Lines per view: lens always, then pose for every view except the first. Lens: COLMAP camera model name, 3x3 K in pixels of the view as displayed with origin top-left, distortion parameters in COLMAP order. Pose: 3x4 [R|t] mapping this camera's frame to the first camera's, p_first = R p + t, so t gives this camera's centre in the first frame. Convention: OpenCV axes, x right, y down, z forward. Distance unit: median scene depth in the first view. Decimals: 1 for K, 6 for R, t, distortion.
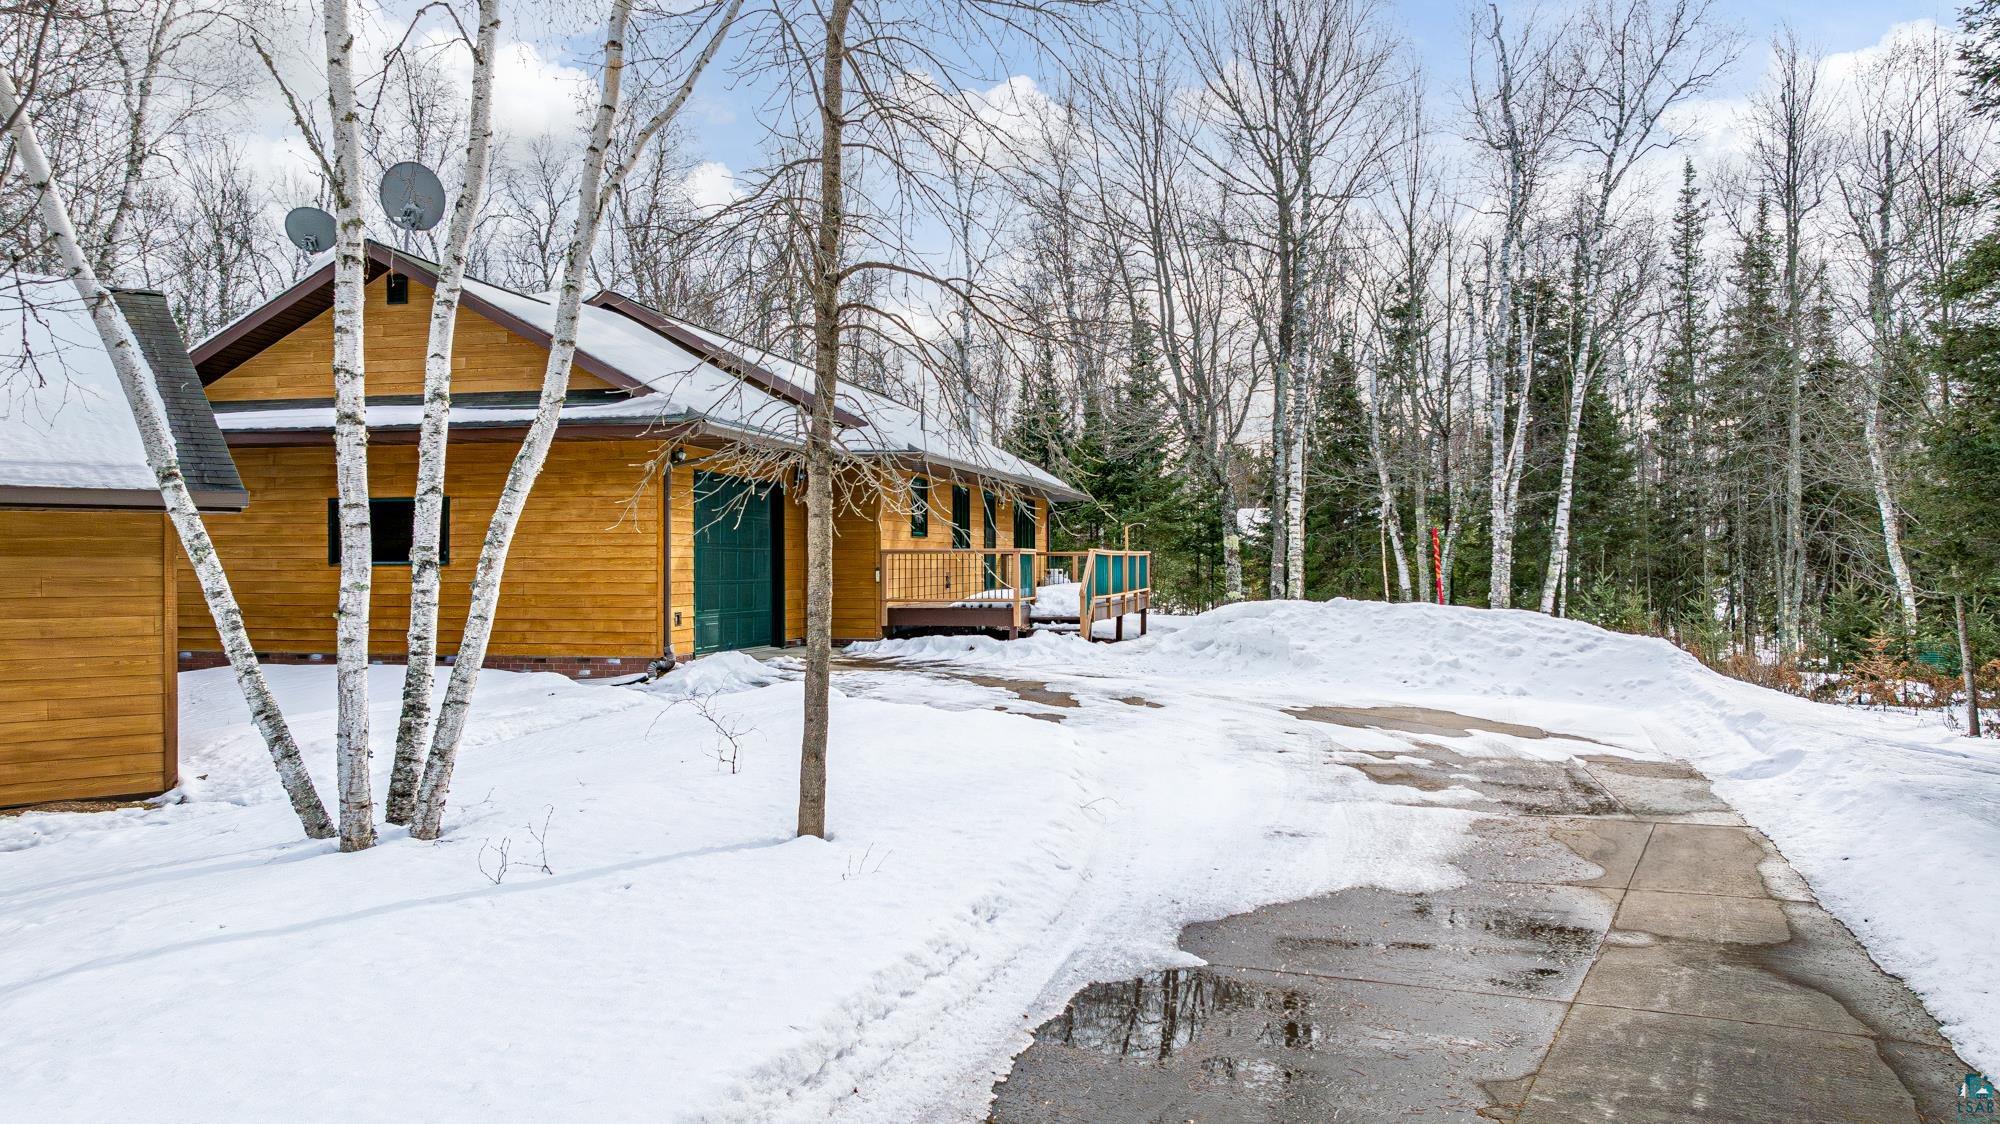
lens RADIAL K [[1418.6, 0, 999.5], [0, 1418.6, 553.7], [0, 0, 1]] dist [-0.028251, 0.045161]
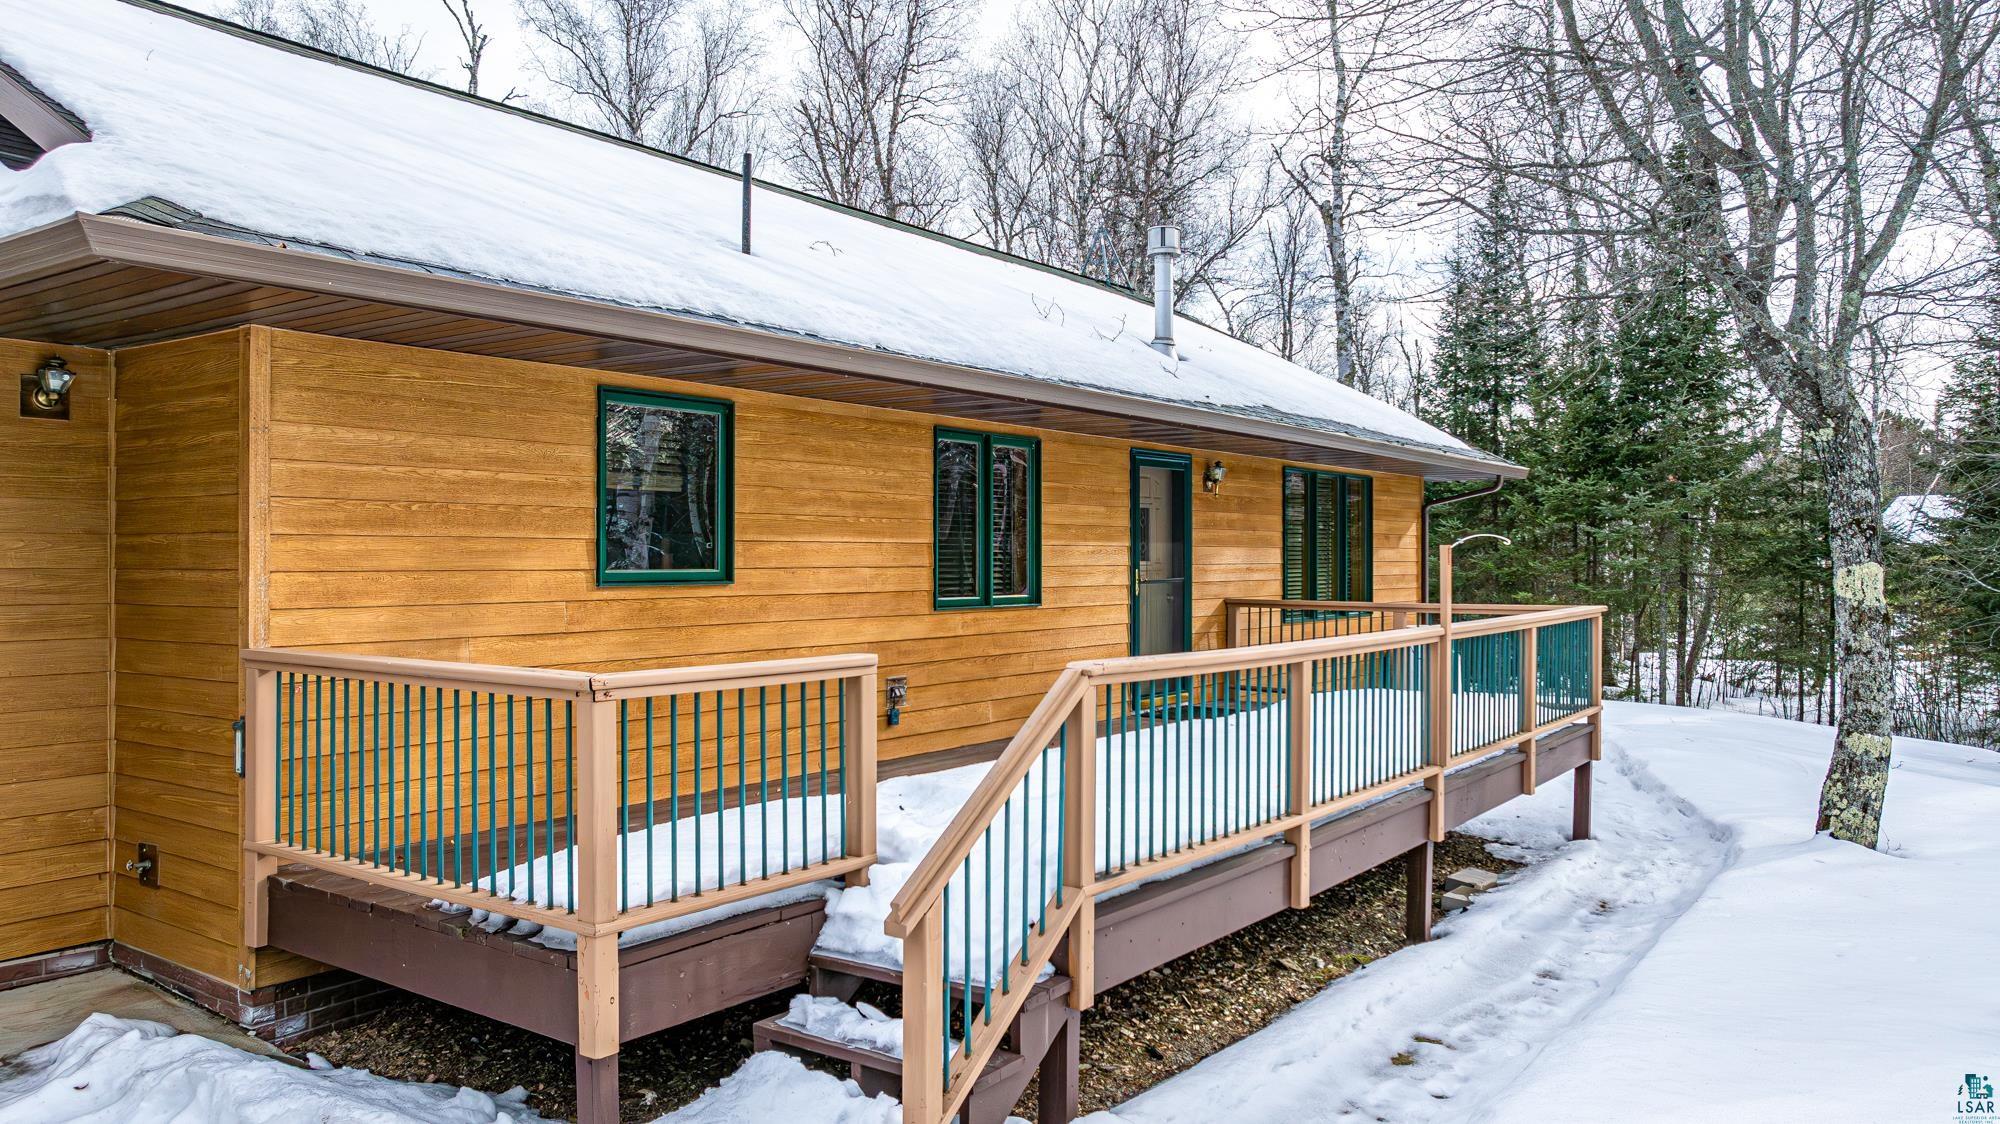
lens RADIAL K [[1418.6, 0, 999.5], [0, 1418.6, 553.7], [0, 0, 1]] dist [-0.028251, 0.045161]
pose [[0.921426, -0.001763, -0.388550, 0.076472], [0.001583, 0.999998, -0.000783, -0.010355], [0.388550, 0.000106, 0.921427, 0.441954]]
